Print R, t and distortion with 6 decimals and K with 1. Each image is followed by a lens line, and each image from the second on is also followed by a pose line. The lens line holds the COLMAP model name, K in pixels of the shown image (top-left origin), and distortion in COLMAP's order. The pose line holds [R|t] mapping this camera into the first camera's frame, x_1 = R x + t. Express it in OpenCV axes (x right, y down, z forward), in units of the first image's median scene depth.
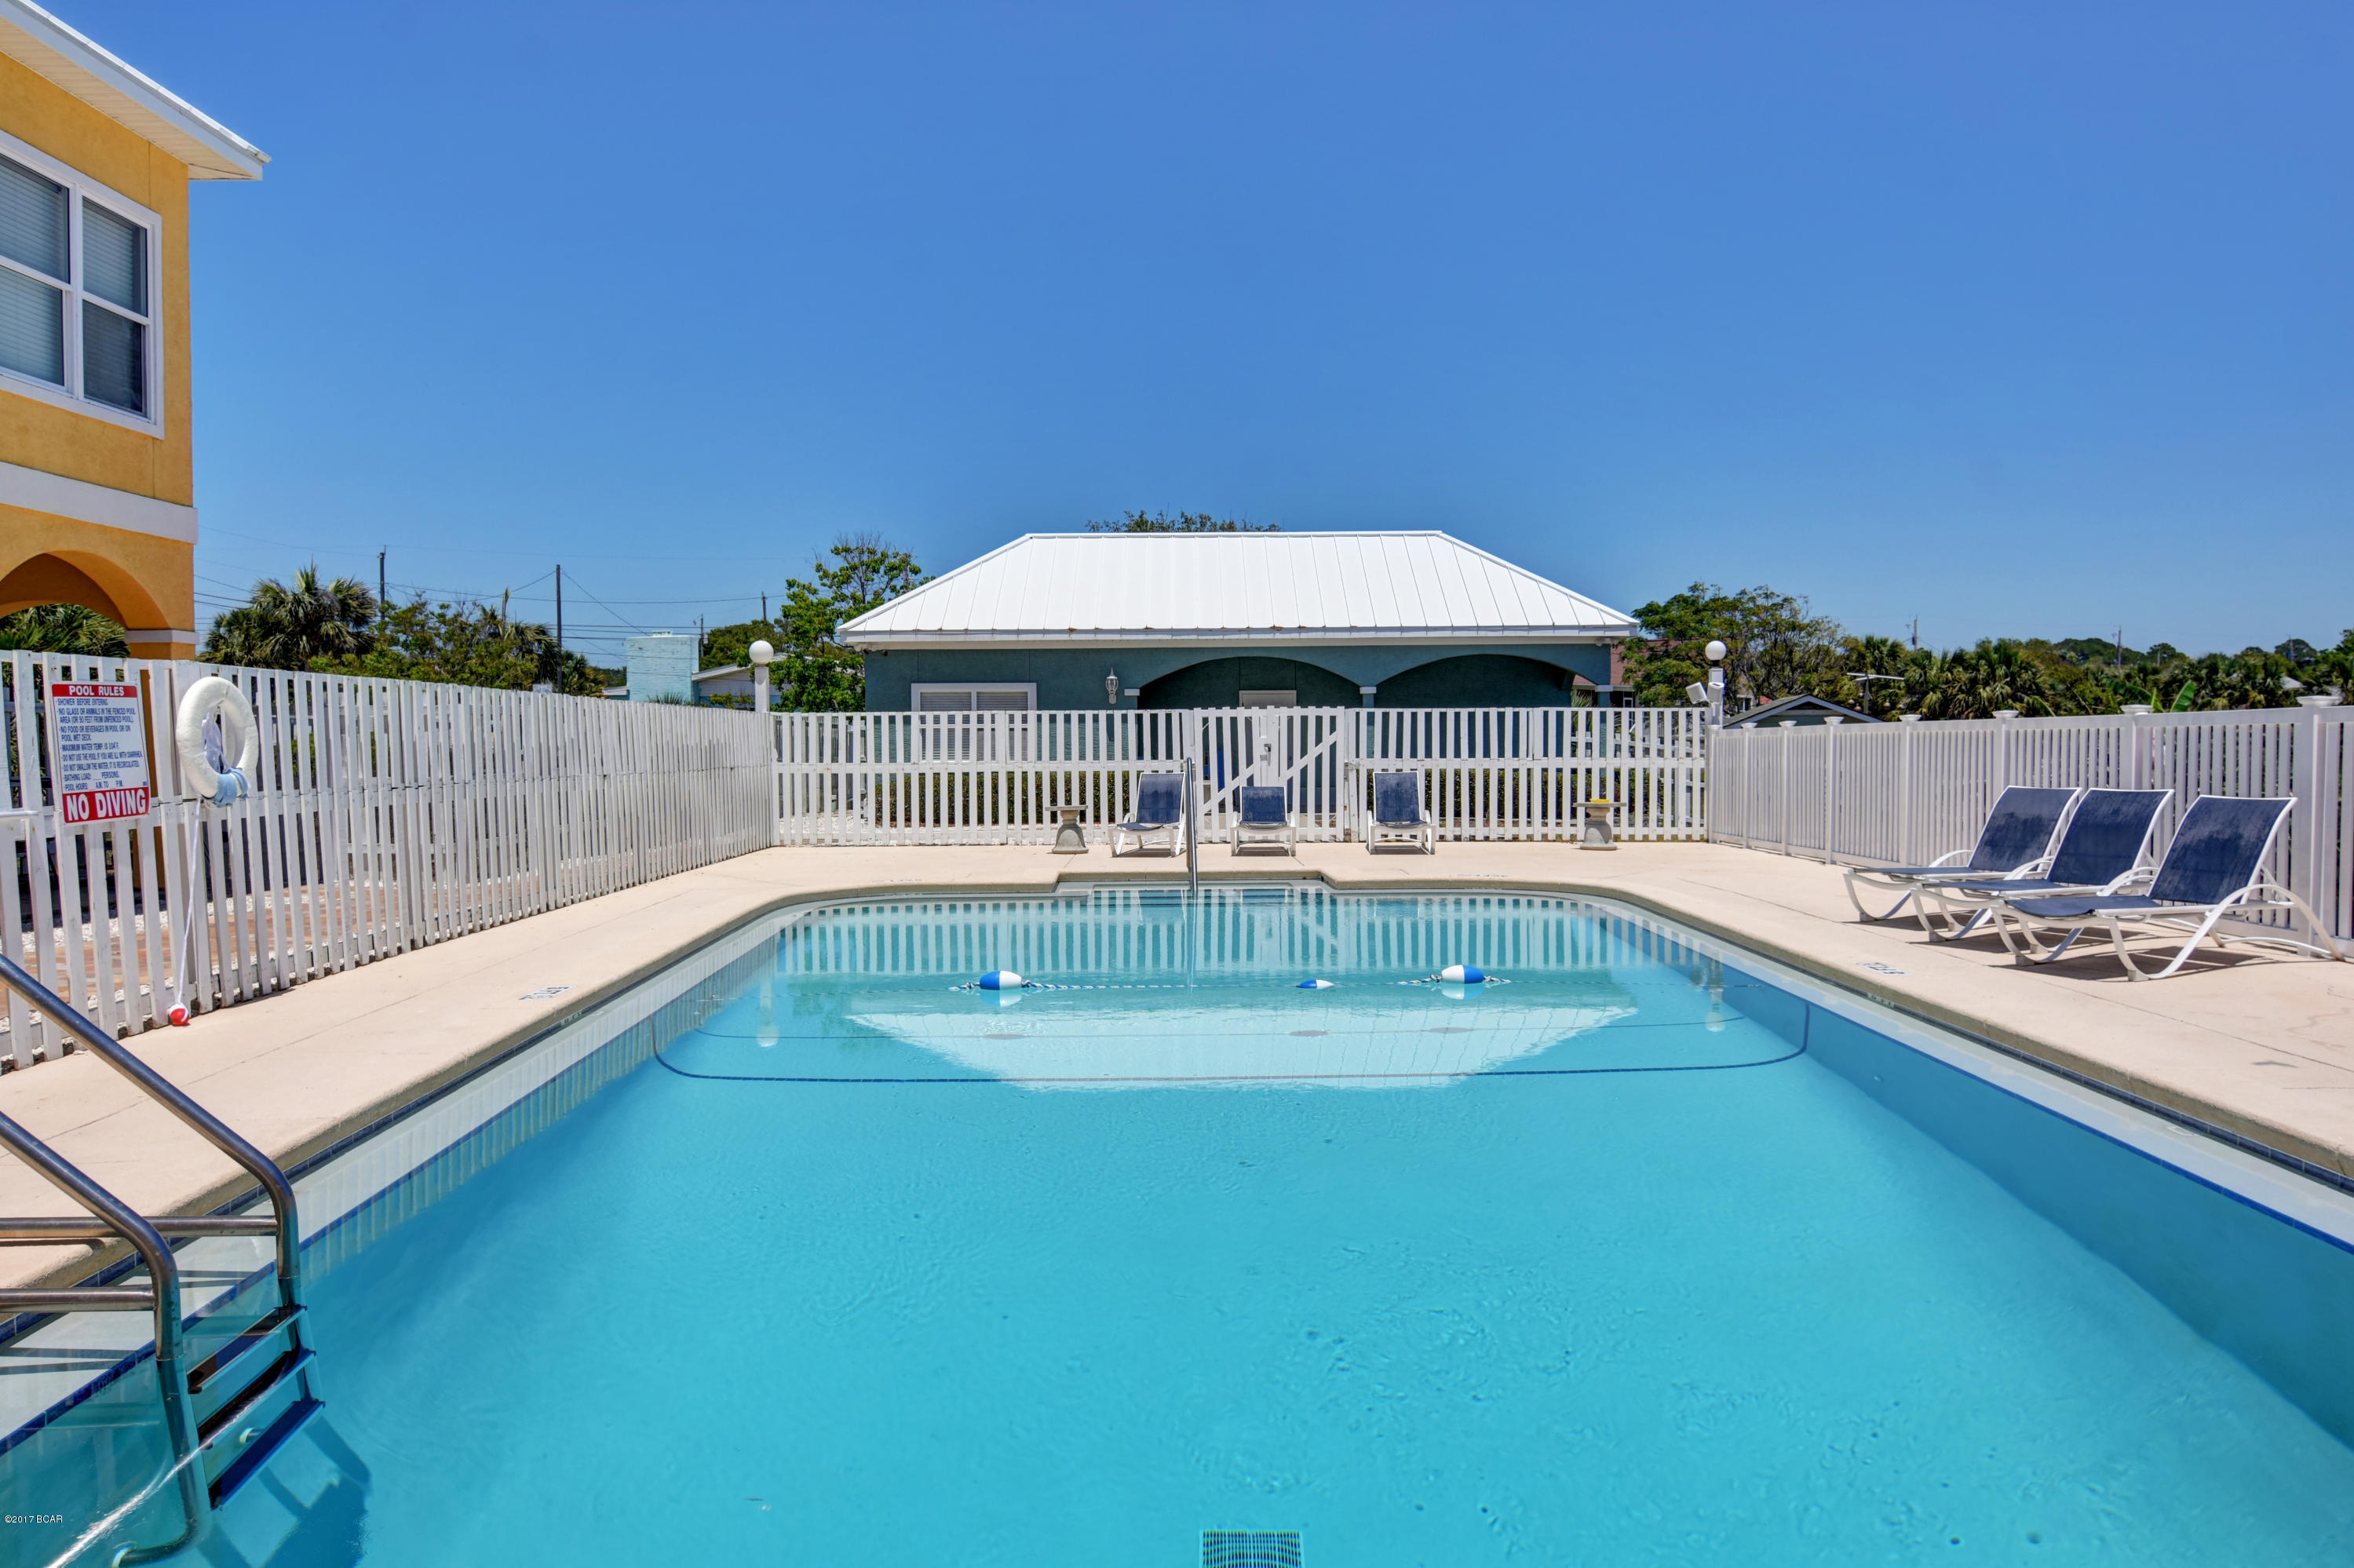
lens RADIAL K [[1627.6, 0, 1178.9], [0, 1627.6, 824.1], [0, 0, 1]] dist [-0.006241, -0.004081]
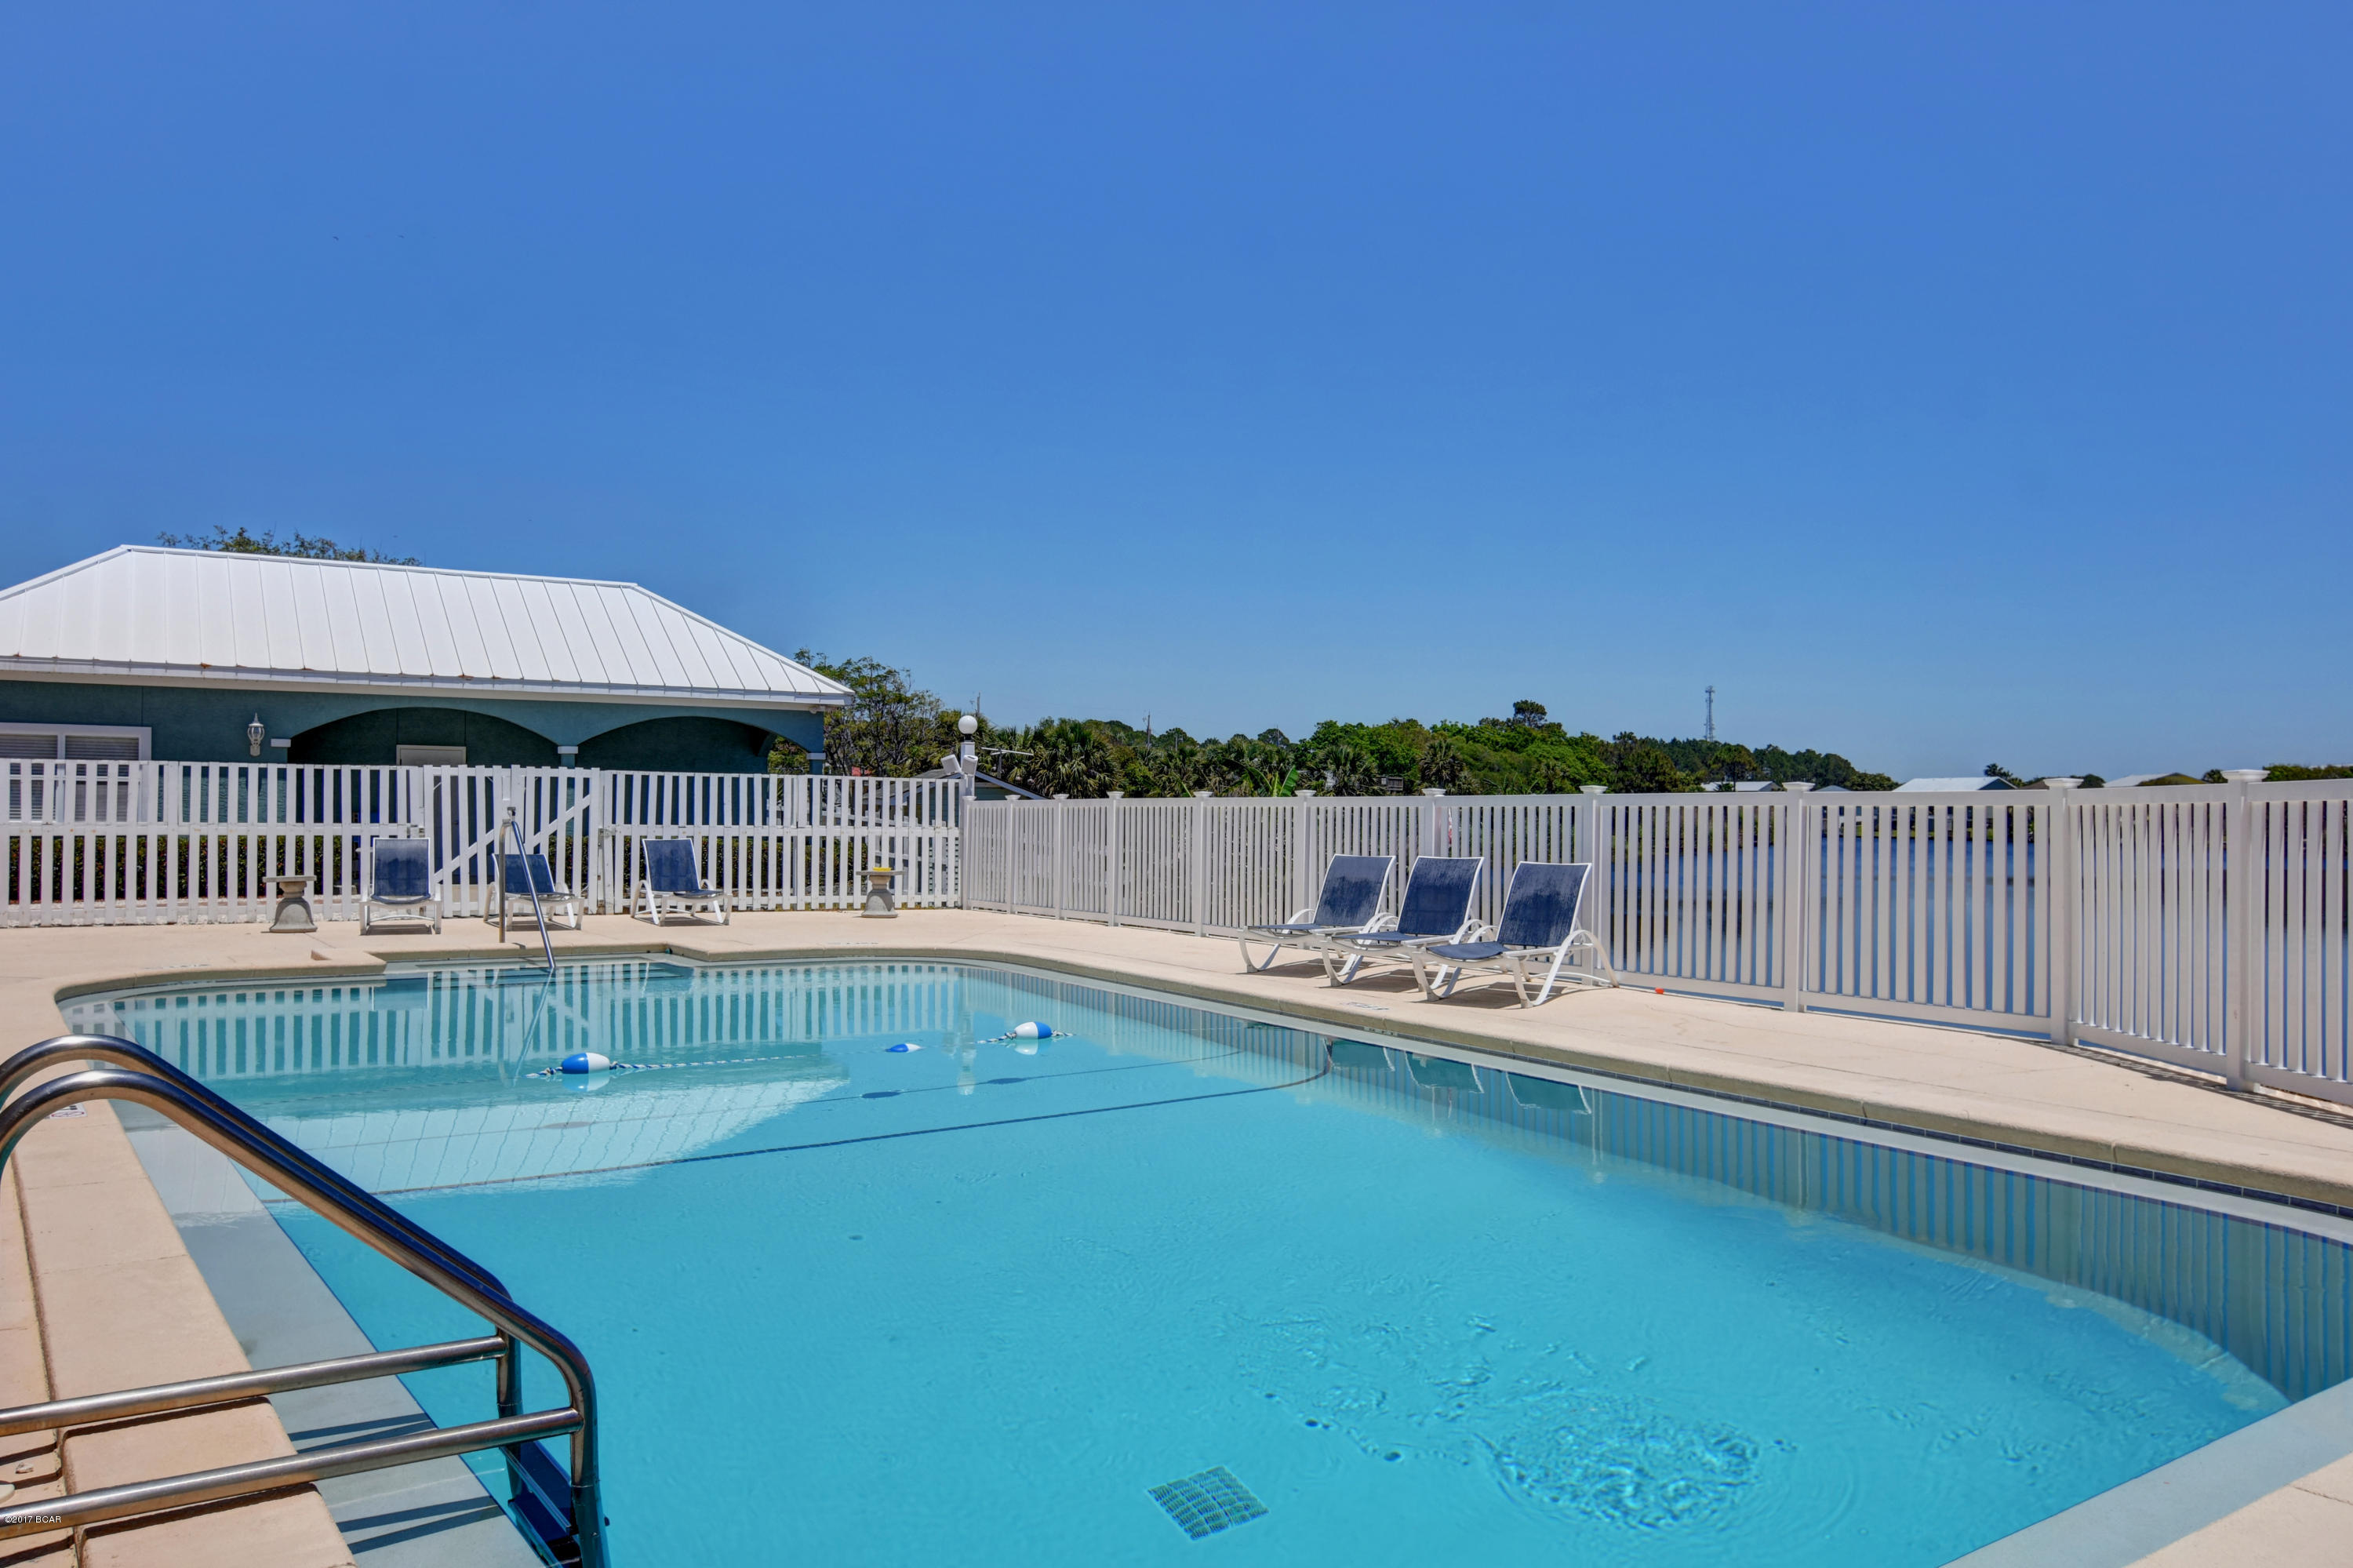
lens RADIAL K [[1714.7, 0, 1176.5], [0, 1714.7, 784.0], [0, 0, 1]] dist [-0.001152, -0.003918]
pose [[0.853530, 0.023833, 0.520498, -0.126321], [0.010115, 0.998007, -0.062285, 0.001036], [-0.520945, 0.058427, 0.851588, -0.004143]]
